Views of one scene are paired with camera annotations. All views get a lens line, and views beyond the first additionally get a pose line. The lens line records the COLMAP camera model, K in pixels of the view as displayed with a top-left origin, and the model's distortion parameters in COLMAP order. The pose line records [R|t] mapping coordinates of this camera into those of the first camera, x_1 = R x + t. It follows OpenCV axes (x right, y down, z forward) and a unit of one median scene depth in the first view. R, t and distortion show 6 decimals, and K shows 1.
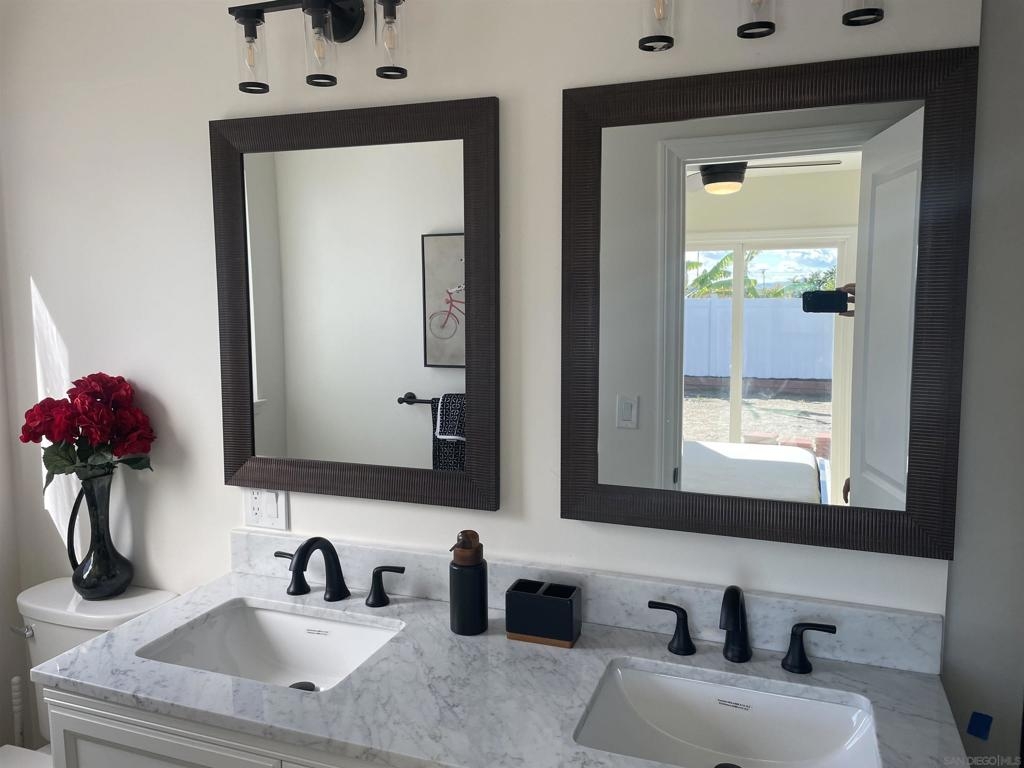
lens RADIAL K [[777.1, 0, 521.1], [0, 777.1, 378.4], [0, 0, 1]] dist [0.077056, -0.098149]
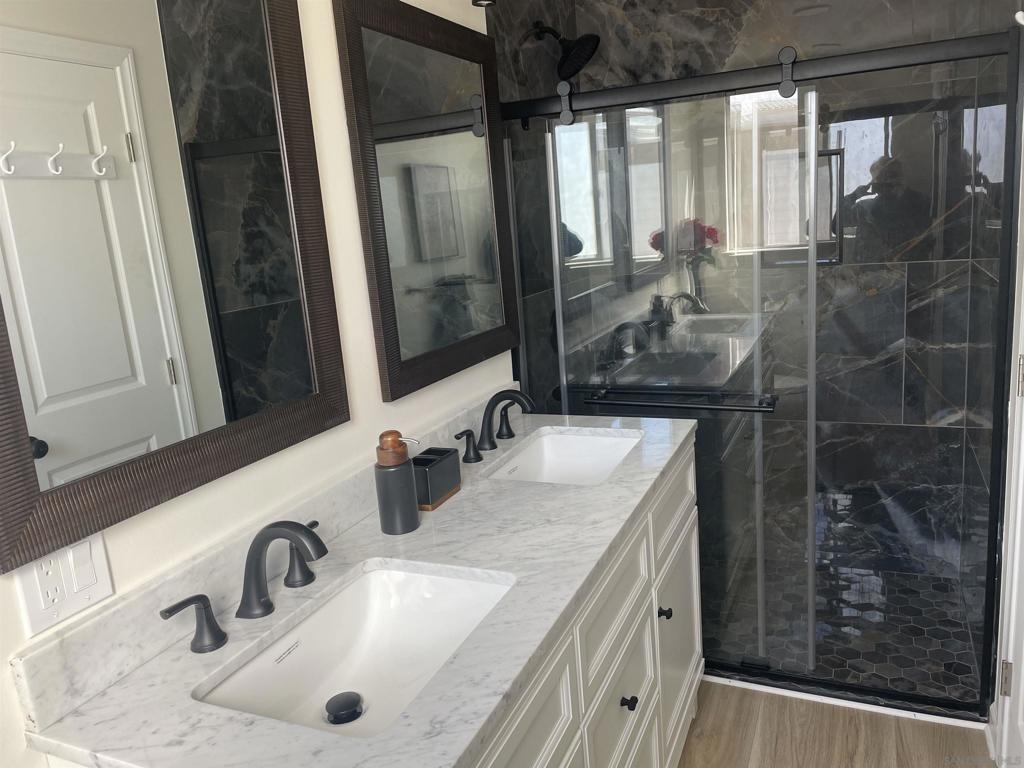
lens RADIAL K [[777.1, 0, 511.6], [0, 777.1, 381.2], [0, 0, 1]] dist [0.077056, -0.098149]
pose [[0.068375, -0.210340, 0.975234, -0.863097], [0.194622, 0.961554, 0.193744, -0.016823], [-0.978492, 0.176555, 0.106683, 0.648759]]
